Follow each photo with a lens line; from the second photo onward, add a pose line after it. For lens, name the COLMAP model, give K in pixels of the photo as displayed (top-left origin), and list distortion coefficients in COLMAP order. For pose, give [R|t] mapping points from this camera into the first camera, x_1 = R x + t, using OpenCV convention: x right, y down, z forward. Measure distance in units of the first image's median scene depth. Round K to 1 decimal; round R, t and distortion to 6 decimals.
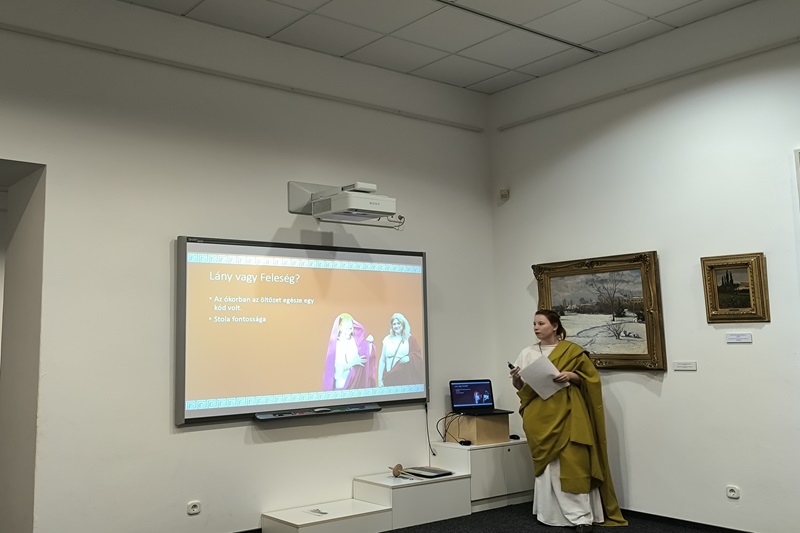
lens RADIAL K [[795.9, 0, 404.8], [0, 795.9, 244.5], [0, 0, 1]] dist [0.061023, 0.000000]
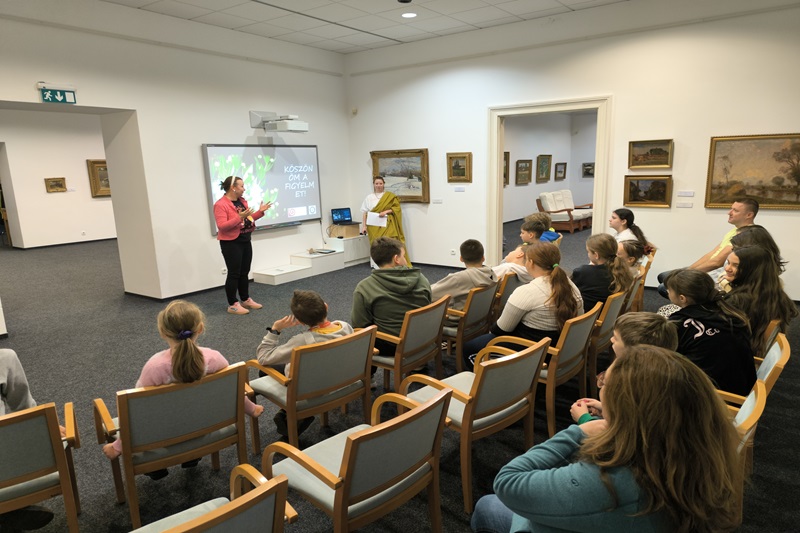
lens RADIAL K [[522.3, 0, 400.3], [0, 522.3, 267.9], [0, 0, 1]] dist [-0.000070, 0.000219]
pose [[0.964956, -0.054639, 0.256661, -0.138016], [-0.027263, 0.951915, 0.305148, -0.112423], [-0.260993, -0.301452, 0.917066, -0.374414]]
